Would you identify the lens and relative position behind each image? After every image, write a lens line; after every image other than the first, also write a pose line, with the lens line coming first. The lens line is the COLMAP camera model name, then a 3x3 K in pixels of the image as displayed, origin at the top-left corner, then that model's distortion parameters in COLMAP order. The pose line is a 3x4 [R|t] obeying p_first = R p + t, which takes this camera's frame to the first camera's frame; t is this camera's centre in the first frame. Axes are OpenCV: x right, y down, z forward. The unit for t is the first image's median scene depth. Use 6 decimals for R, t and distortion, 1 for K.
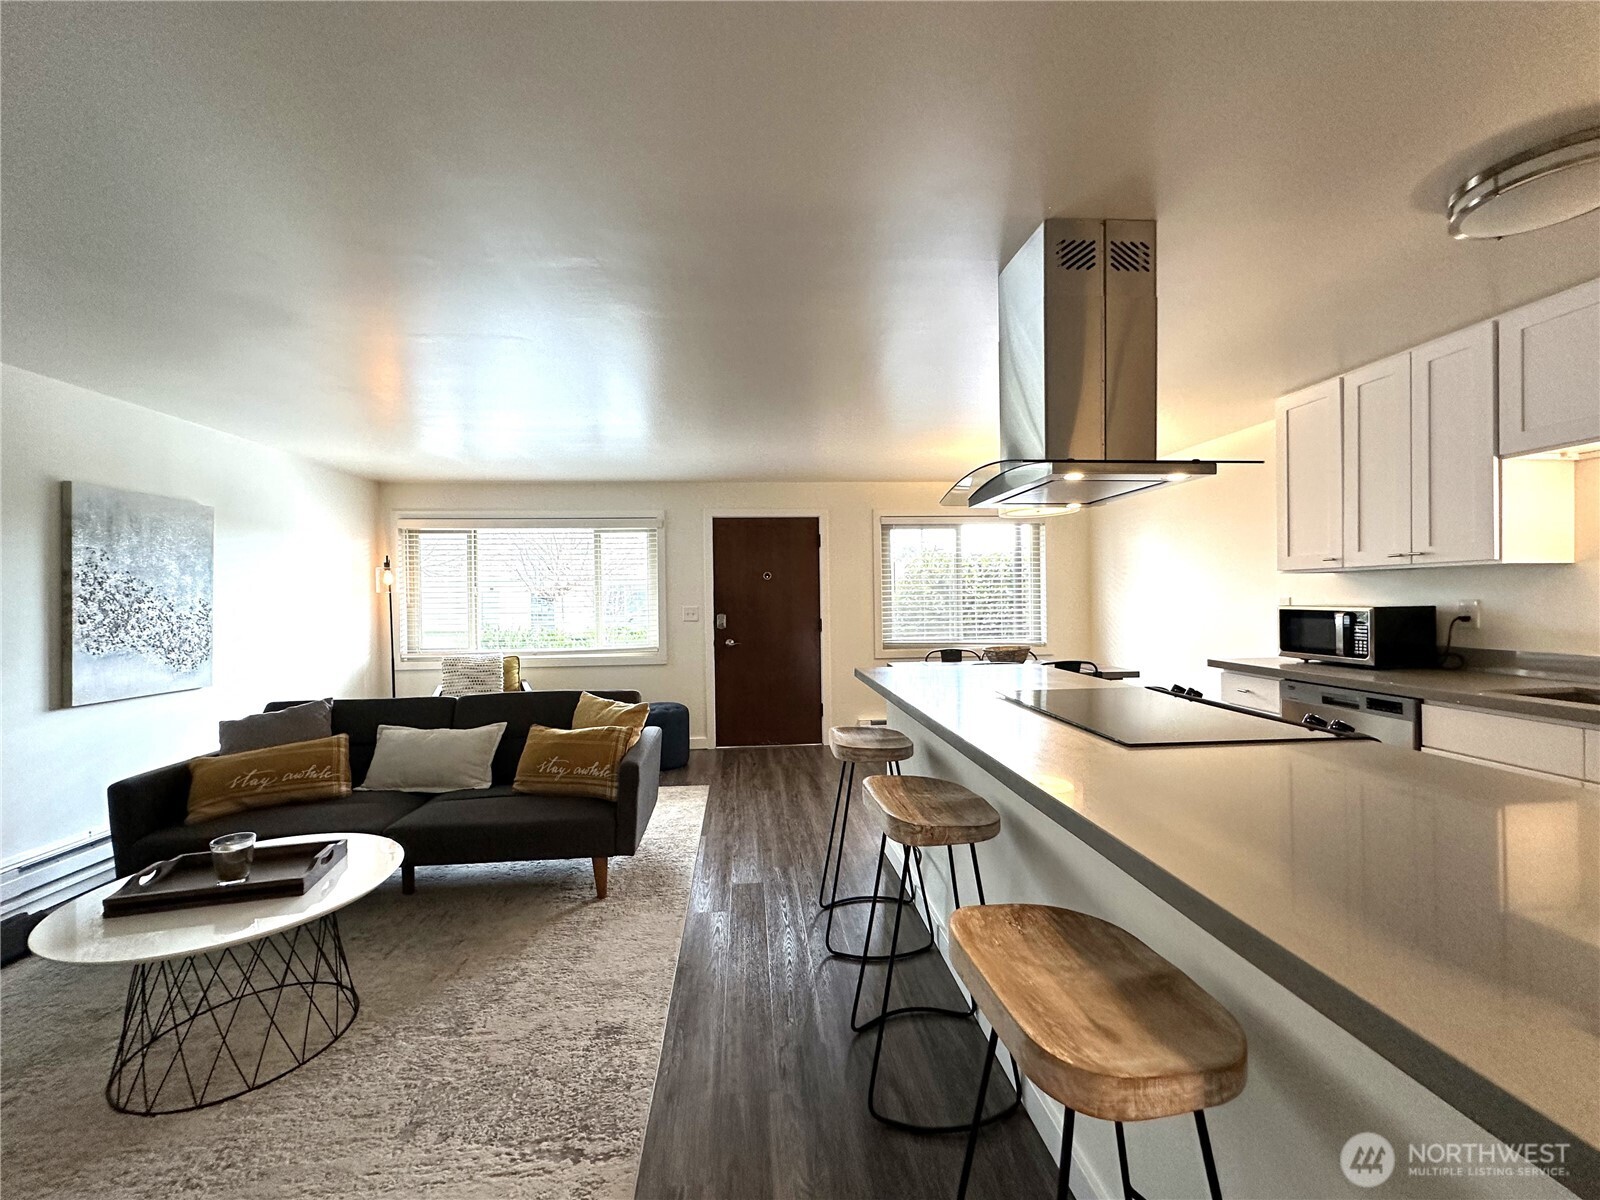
lens RADIAL K [[632.3, 0, 800.3], [0, 632.3, 607.3], [0, 0, 1]] dist [-0.007343, 0.000292]
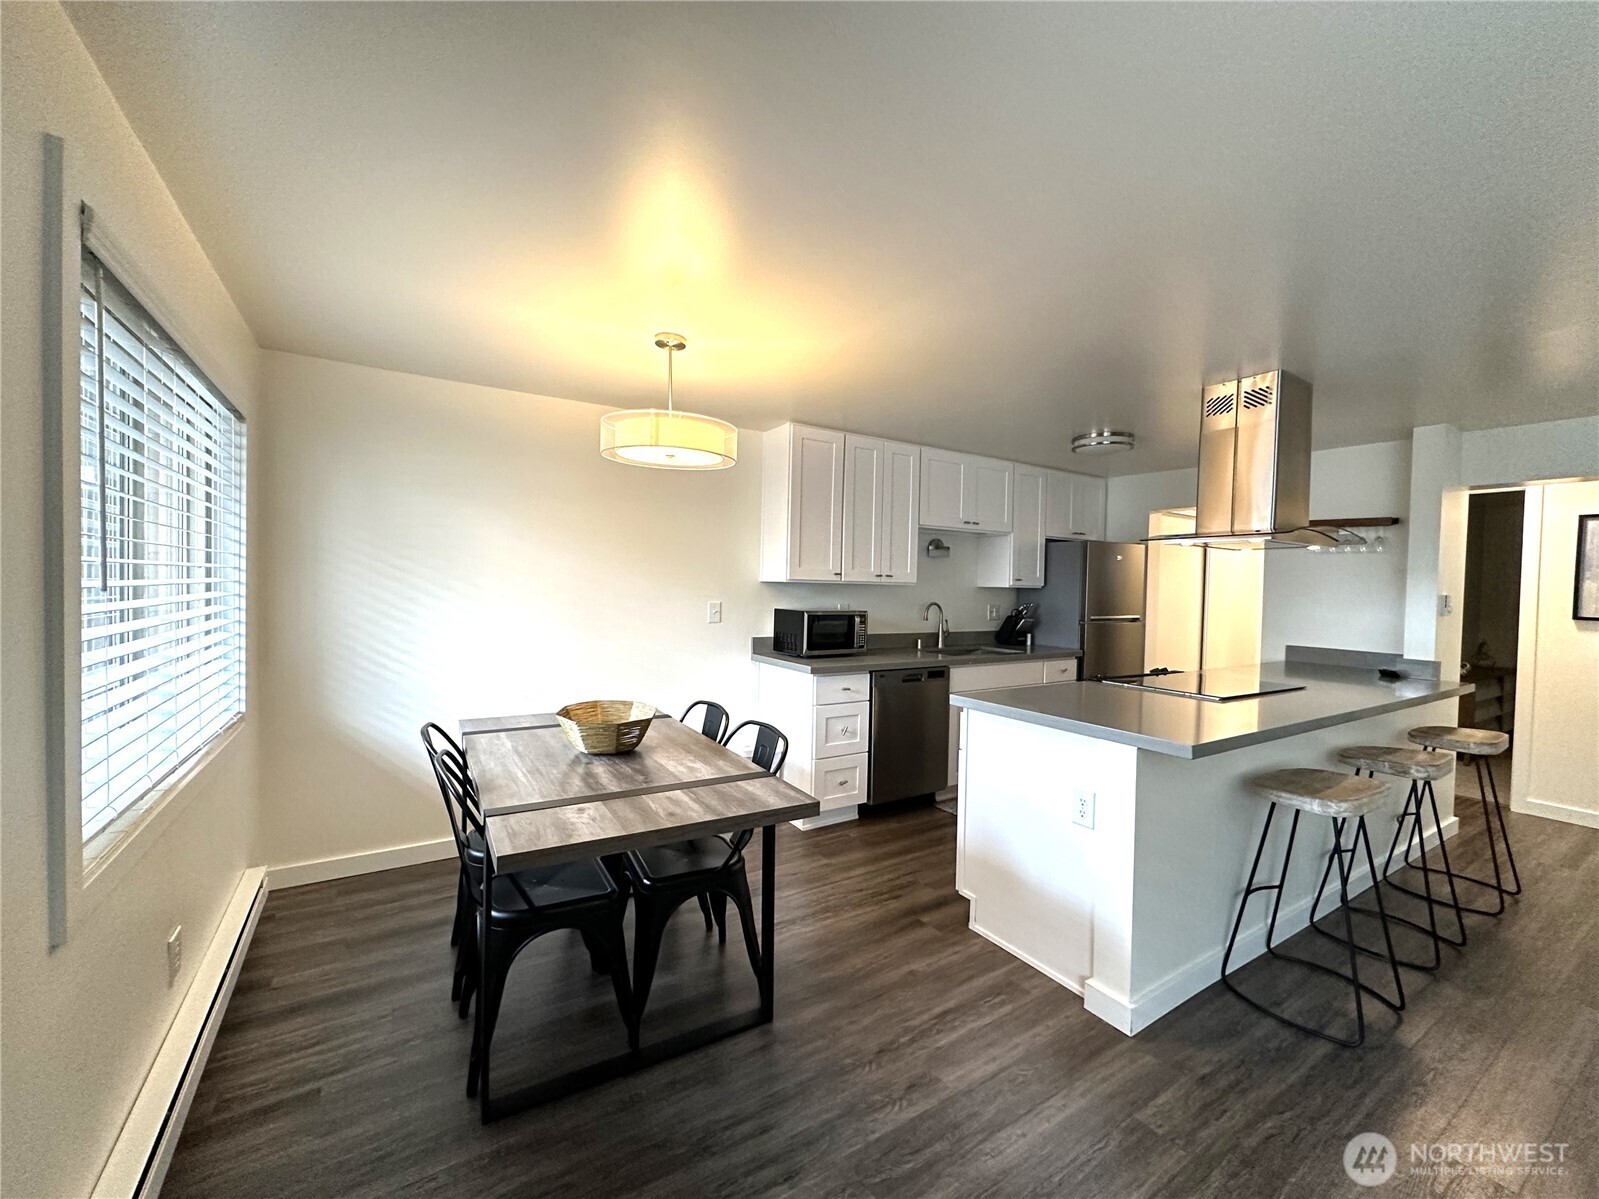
lens RADIAL K [[649.9, 0, 793.5], [0, 649.9, 598.4], [0, 0, 1]] dist [-0.002309, -0.000730]
pose [[-0.460249, -0.015845, 0.887649, -0.307817], [-0.007581, 0.999874, 0.013918, -0.046969], [-0.887758, -0.000323, -0.460311, 1.810834]]
